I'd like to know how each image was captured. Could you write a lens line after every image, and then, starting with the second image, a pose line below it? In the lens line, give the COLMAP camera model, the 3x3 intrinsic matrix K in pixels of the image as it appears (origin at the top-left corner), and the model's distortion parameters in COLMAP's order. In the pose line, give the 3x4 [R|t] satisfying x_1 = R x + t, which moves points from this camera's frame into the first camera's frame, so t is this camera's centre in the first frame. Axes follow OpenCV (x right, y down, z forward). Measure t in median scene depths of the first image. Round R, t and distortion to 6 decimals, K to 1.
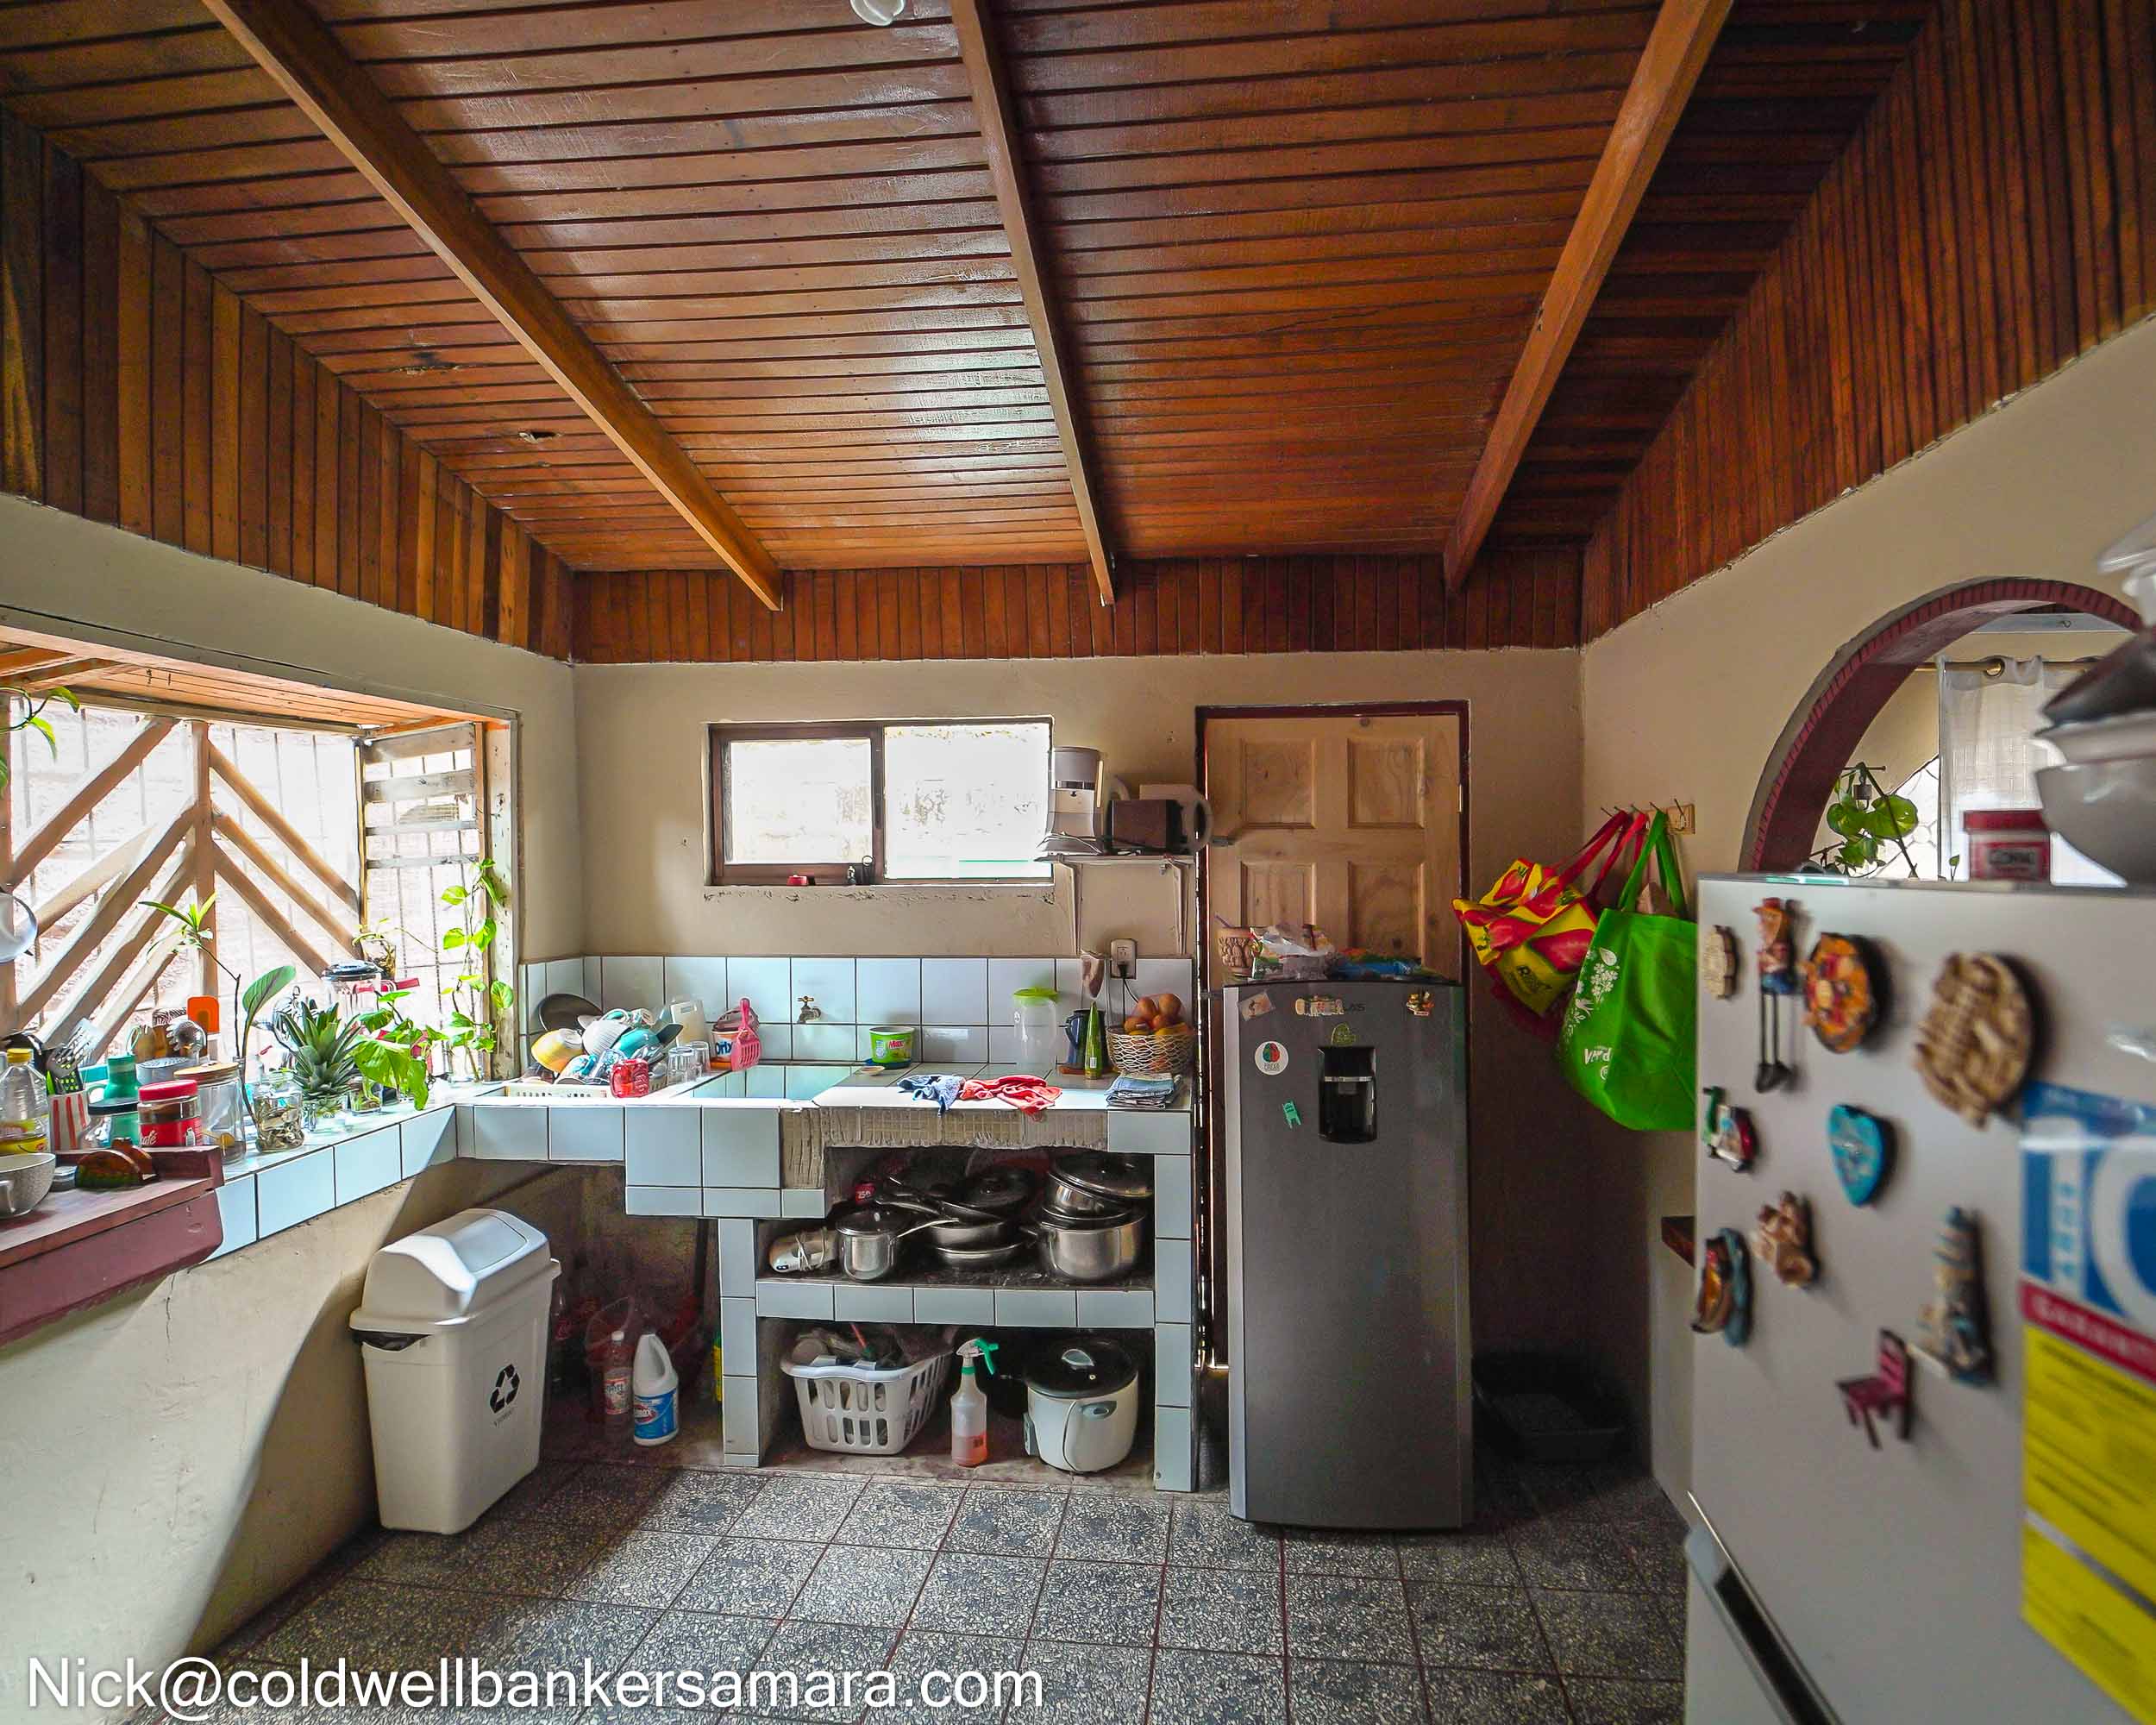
lens RADIAL K [[1105.4, 0, 1129.5], [0, 1105.4, 855.5], [0, 0, 1]] dist [-0.018002, -0.000113]
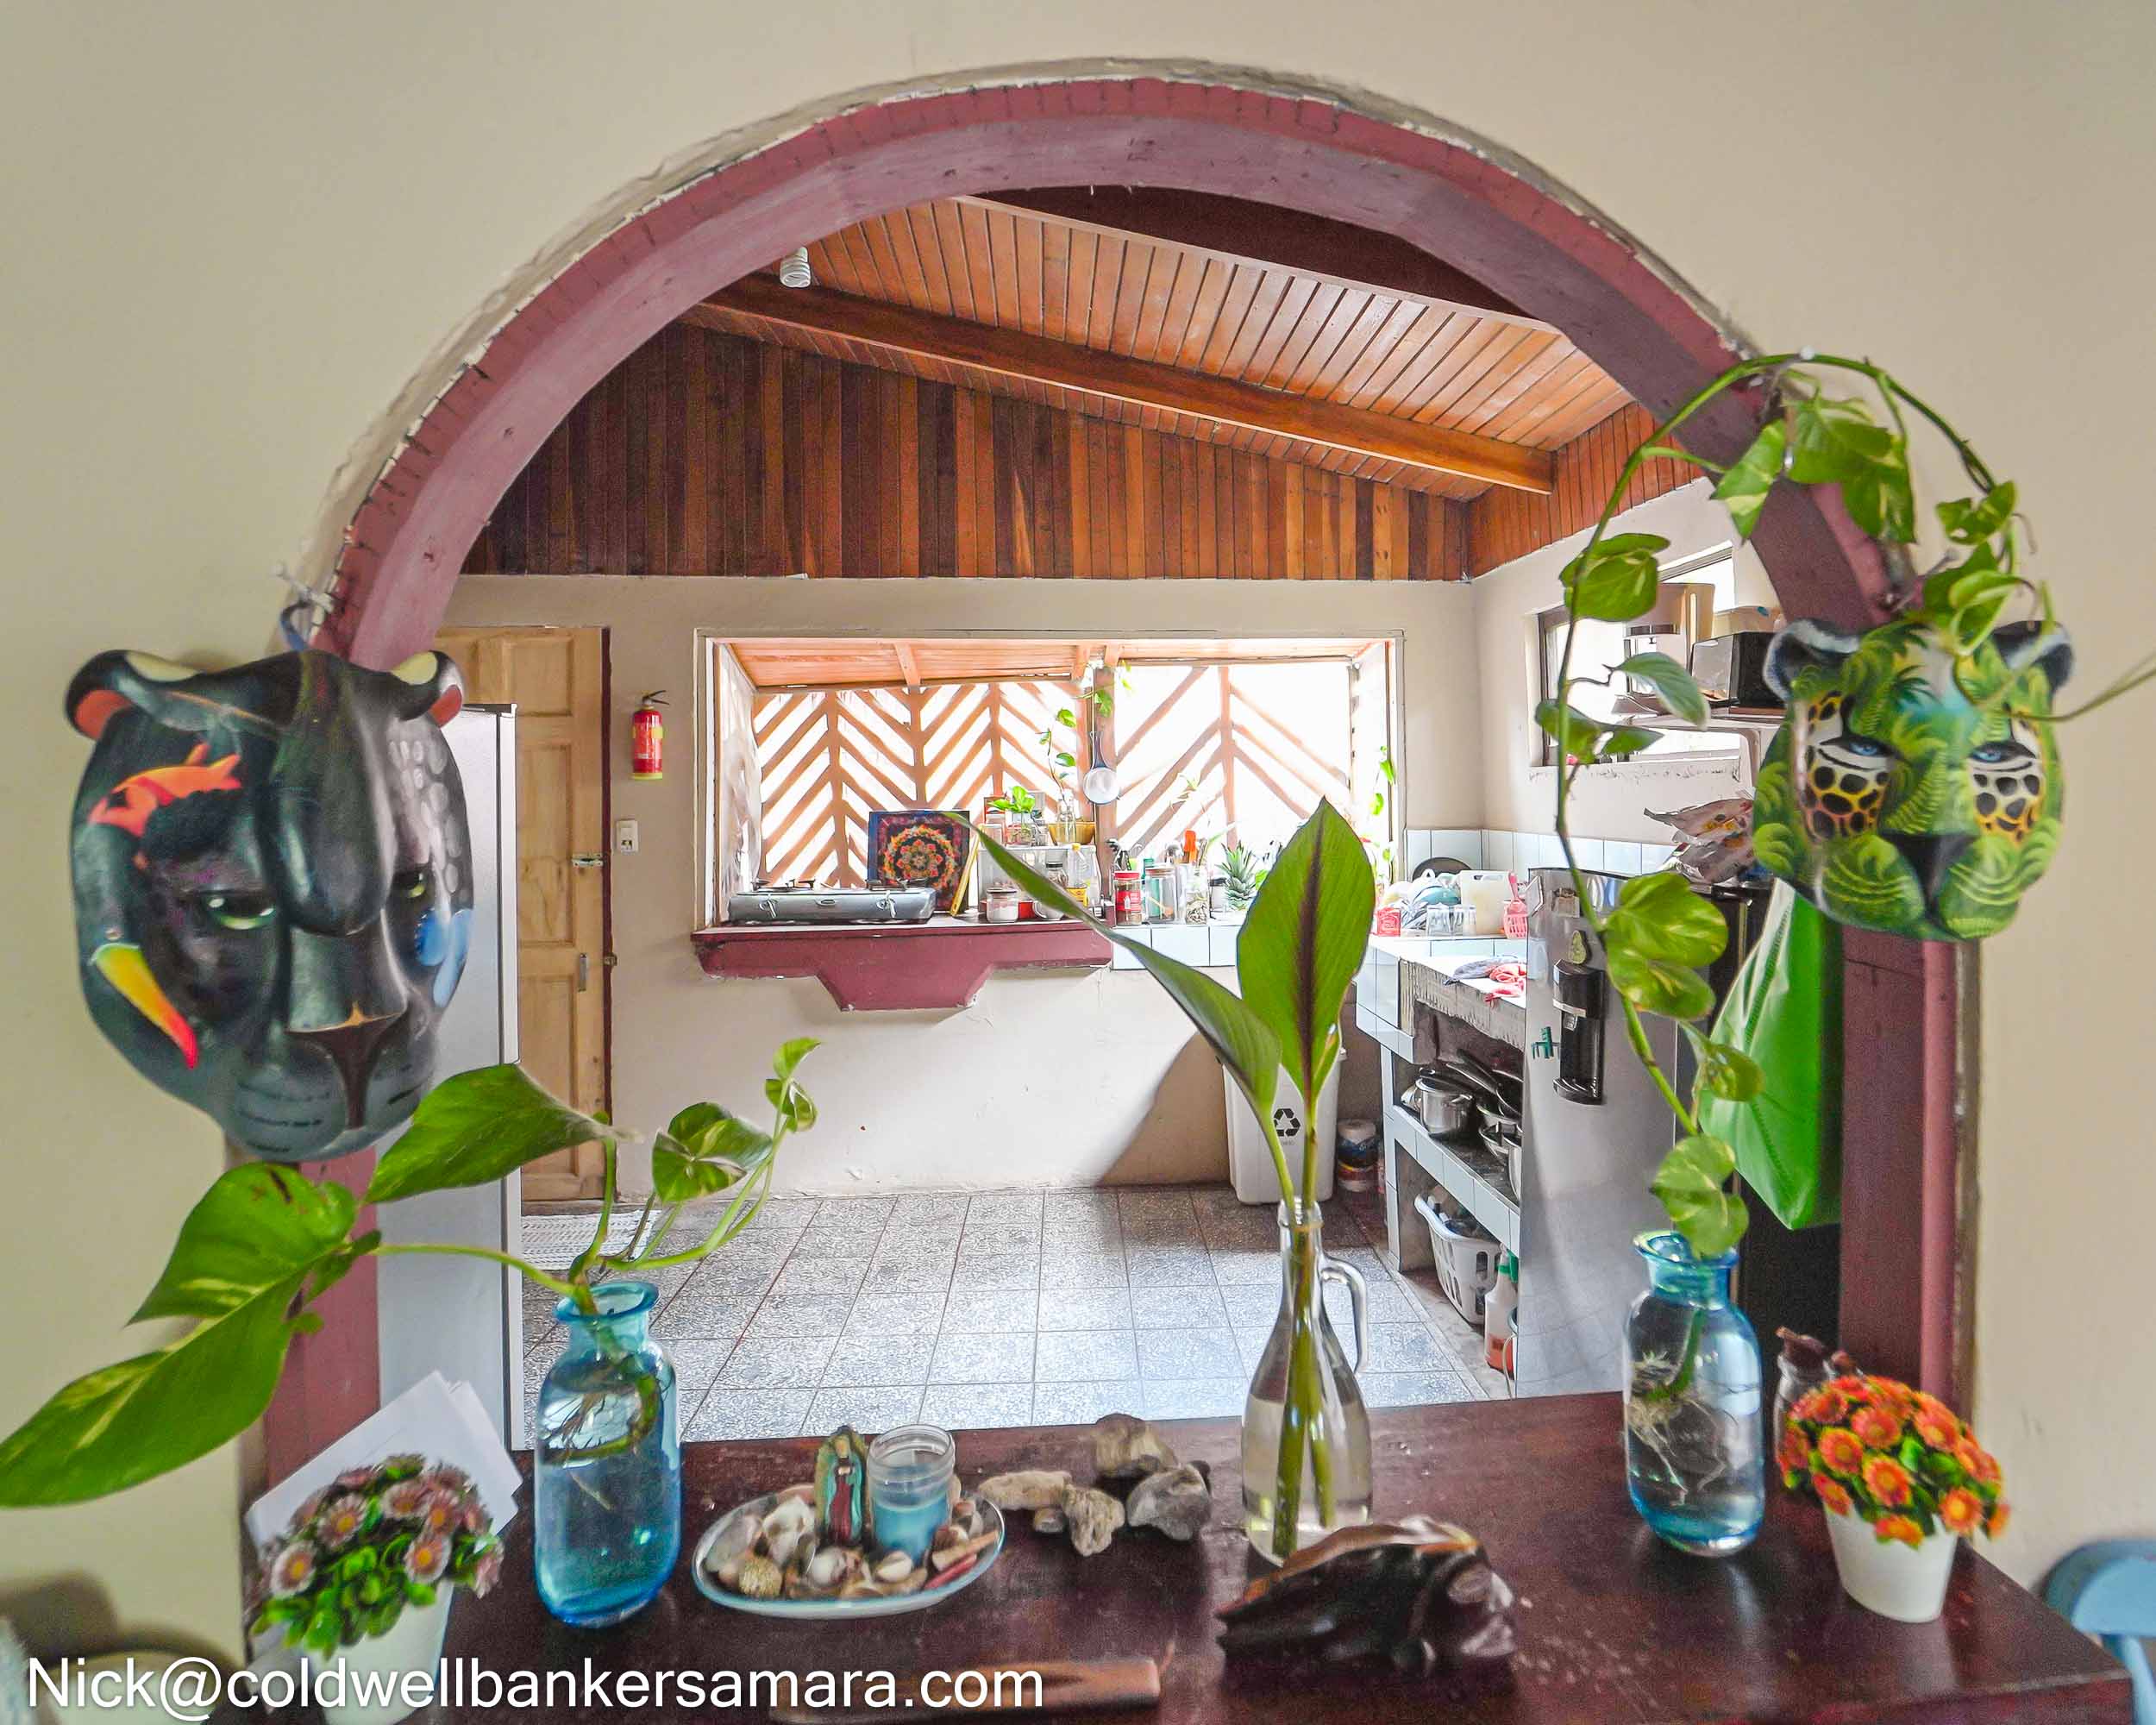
lens RADIAL K [[1105.4, 0, 1106.8], [0, 1105.4, 783.2], [0, 0, 1]] dist [-0.018002, -0.000113]
pose [[0.160186, 0.000710, -0.987087, 0.744791], [0.009326, 0.999954, 0.002233, 0.045442], [0.987043, -0.009563, 0.160172, 0.527156]]
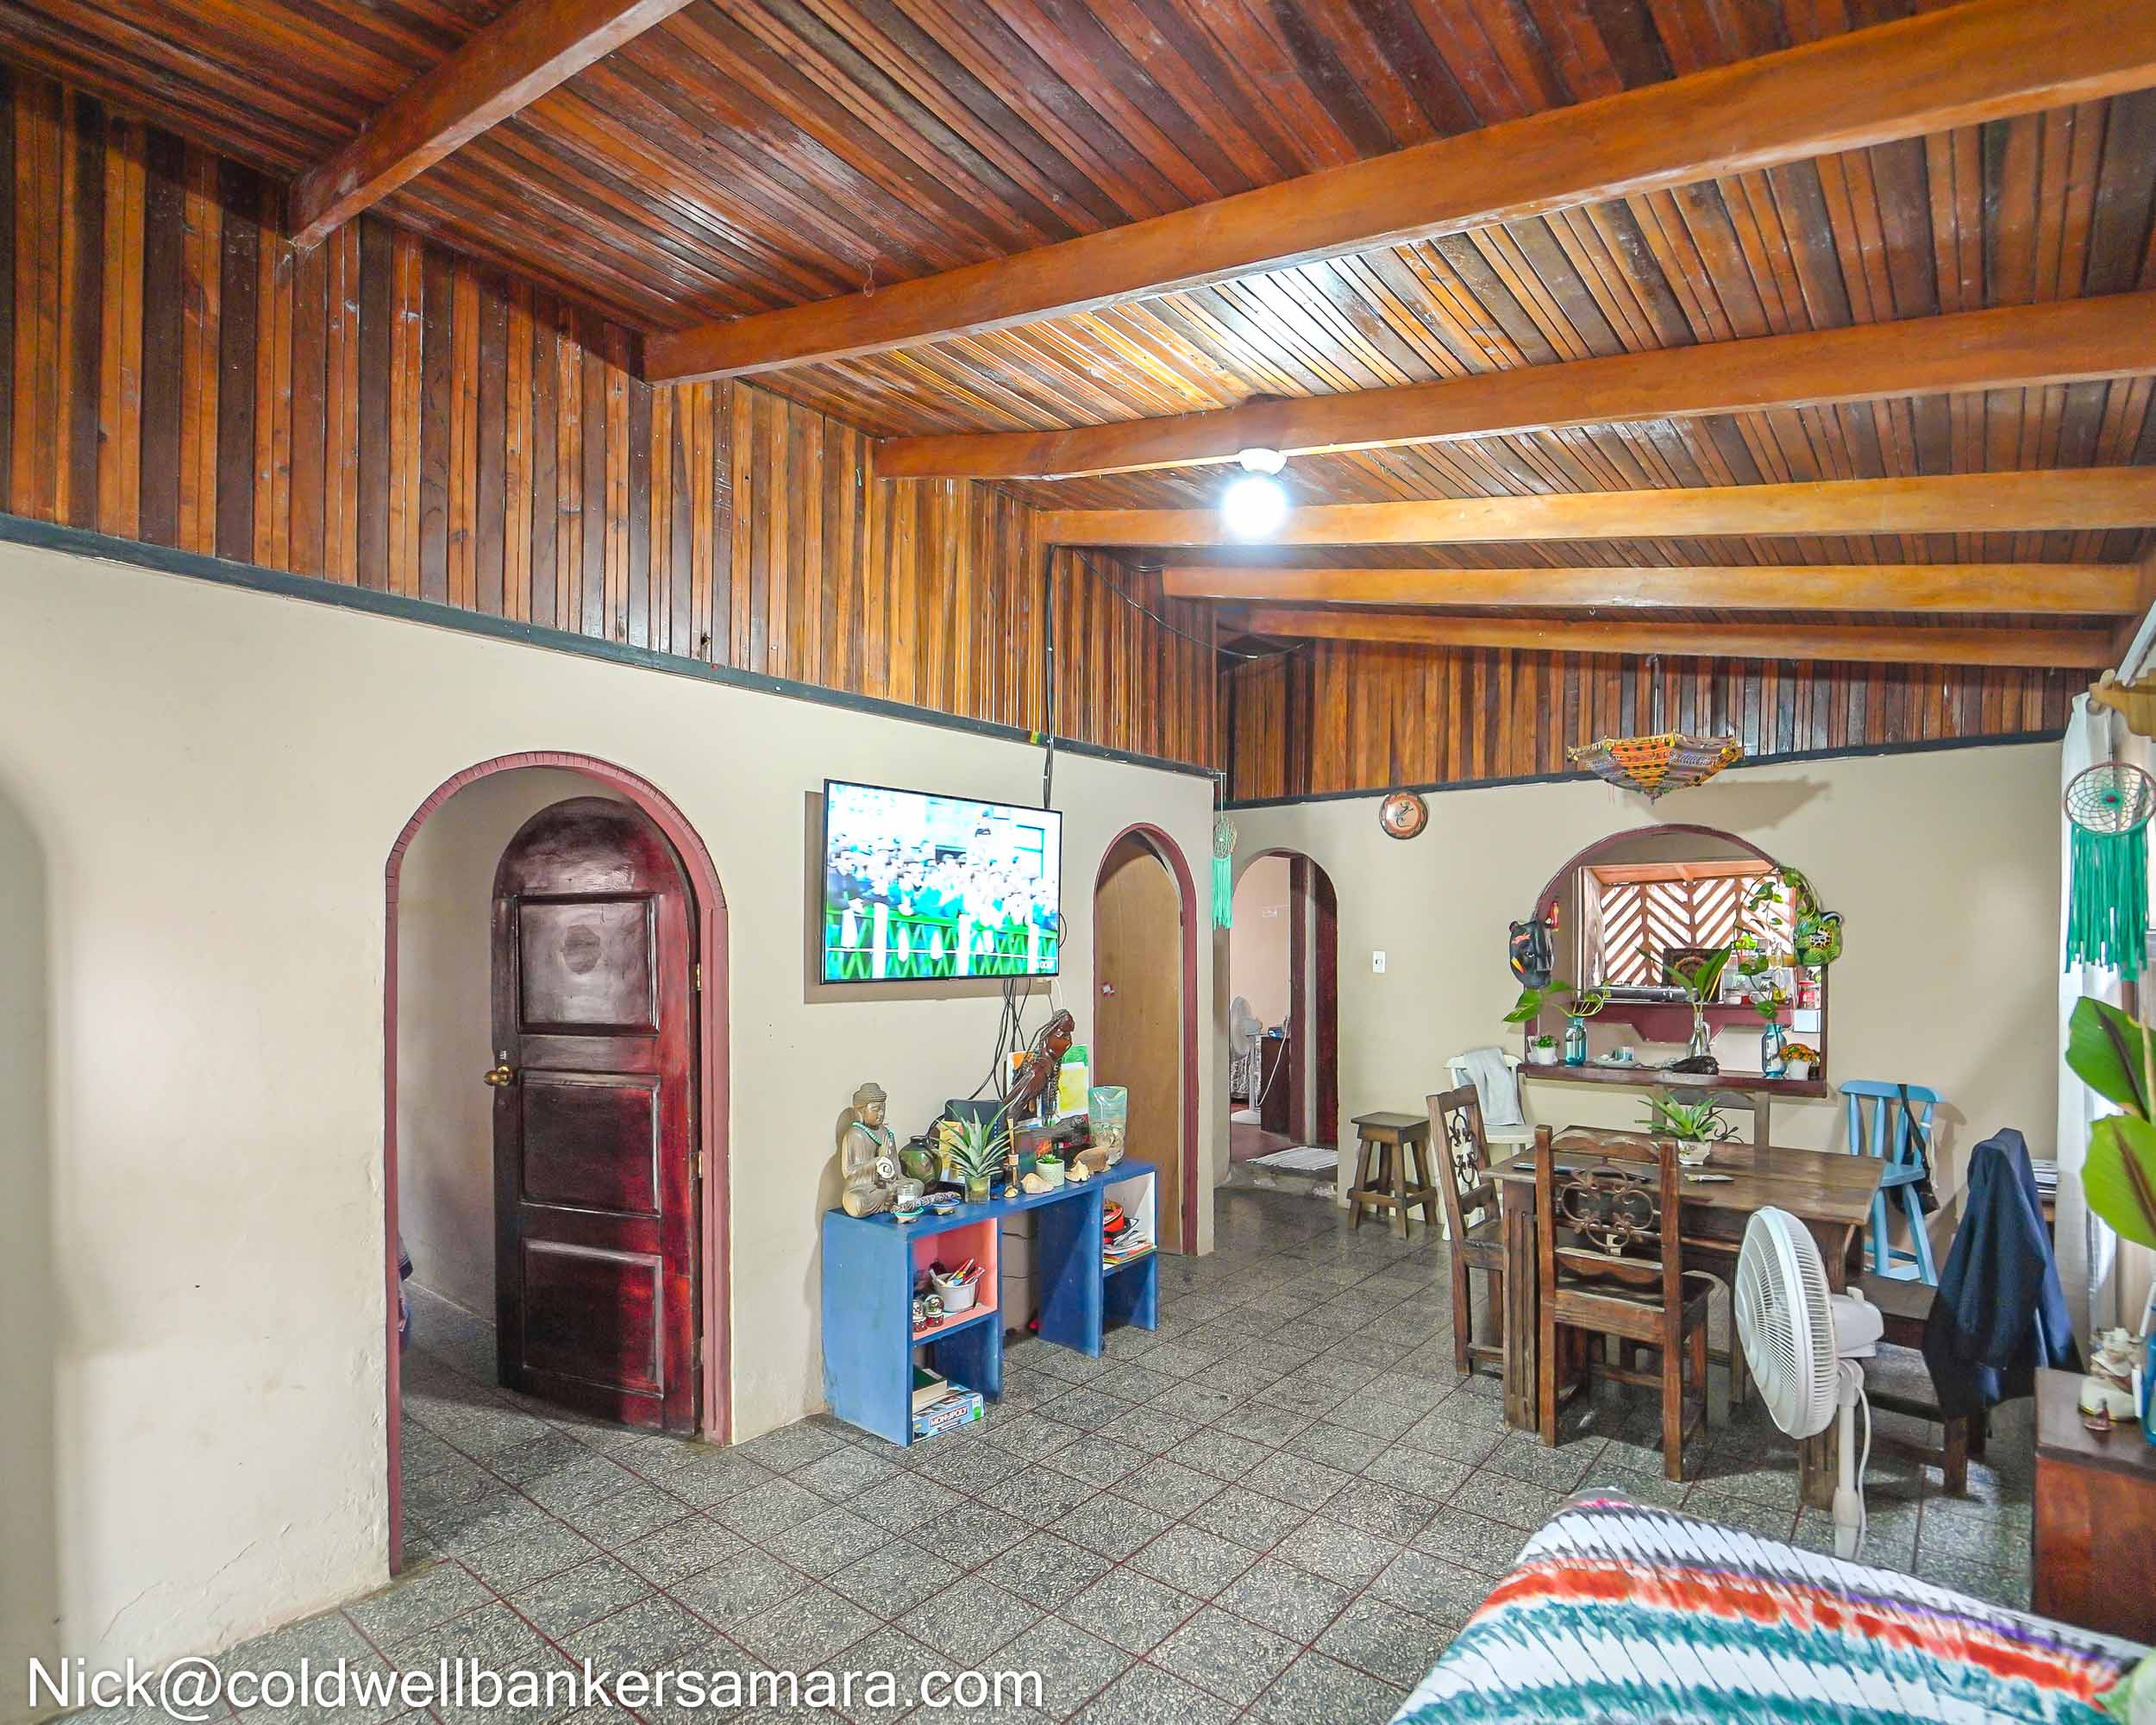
lens RADIAL K [[1105.4, 0, 1110.6], [0, 1105.4, 932.0], [0, 0, 1]] dist [-0.018002, -0.000113]
pose [[-0.540162, 0.006742, -0.841534, 2.392408], [0.010552, 0.999944, 0.001238, 0.023925], [0.841495, -0.008211, -0.540202, 0.783689]]
